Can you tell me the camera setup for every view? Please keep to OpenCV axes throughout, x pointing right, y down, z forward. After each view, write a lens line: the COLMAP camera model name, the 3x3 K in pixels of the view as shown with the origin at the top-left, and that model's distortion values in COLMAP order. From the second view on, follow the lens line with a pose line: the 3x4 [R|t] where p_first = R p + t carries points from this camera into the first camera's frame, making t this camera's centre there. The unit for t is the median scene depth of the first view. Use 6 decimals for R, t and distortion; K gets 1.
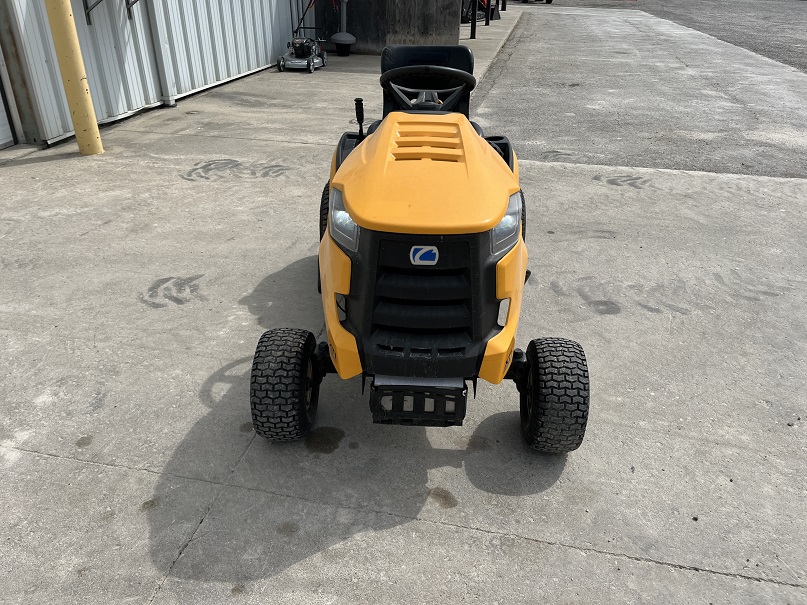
lens RADIAL K [[619.4, 0, 397.4], [0, 619.4, 302.6], [0, 0, 1]] dist [0.039213, -0.034587]
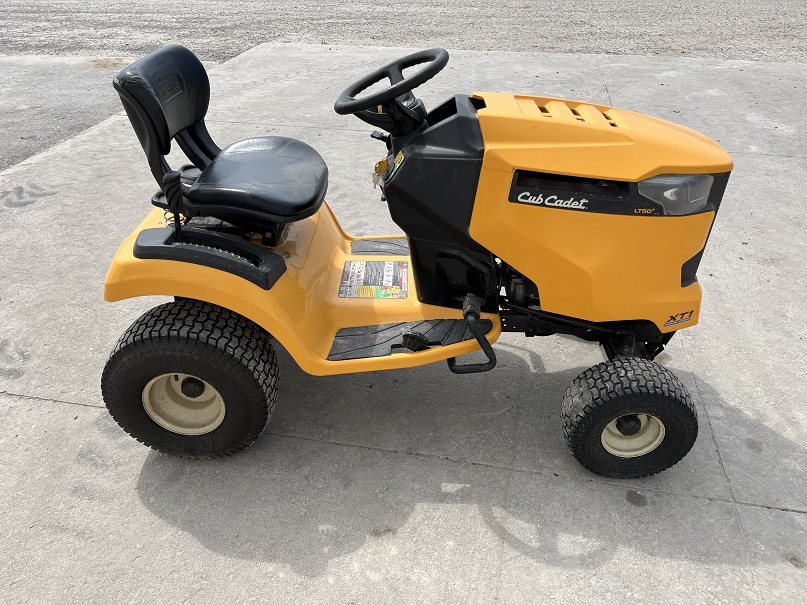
lens RADIAL K [[619.4, 0, 400.6], [0, 619.4, 300.3], [0, 0, 1]] dist [0.039213, -0.034587]
pose [[-0.010042, -0.550500, 0.834775, -0.647708], [0.476445, 0.731329, 0.488014, -0.457544], [-0.879147, 0.402625, 0.254939, 0.779250]]
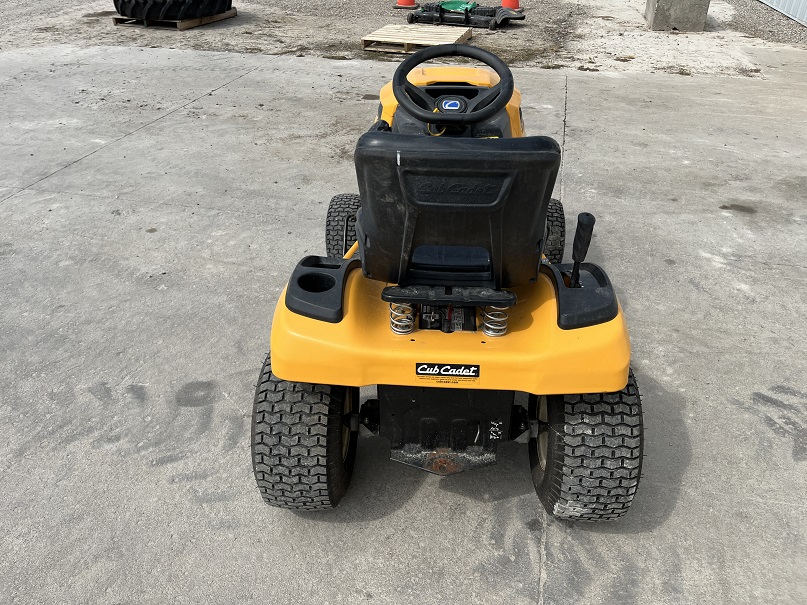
lens RADIAL K [[619.4, 0, 404.7], [0, 619.4, 302.6], [0, 0, 1]] dist [0.039213, -0.034587]
pose [[-0.999732, -0.022387, 0.005882, 0.089259], [-0.005623, 0.481380, 0.876494, -0.797691], [-0.022453, 0.876226, -0.481377, 1.419119]]
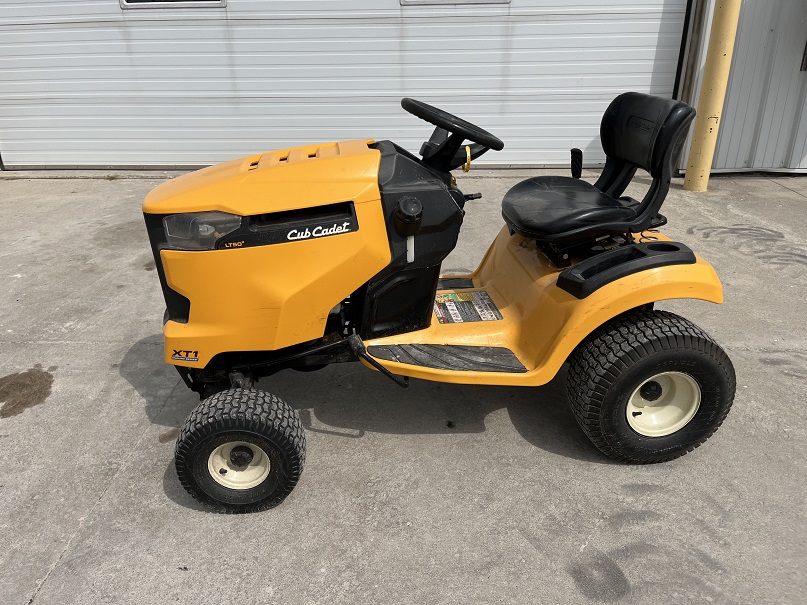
lens RADIAL K [[619.4, 0, 404.7], [0, 619.4, 303.5], [0, 0, 1]] dist [0.039213, -0.034587]
pose [[0.164317, 0.398894, -0.902155, 0.799010], [-0.453961, 0.842557, 0.289858, -0.316968], [0.875739, 0.361915, 0.319529, 0.654454]]
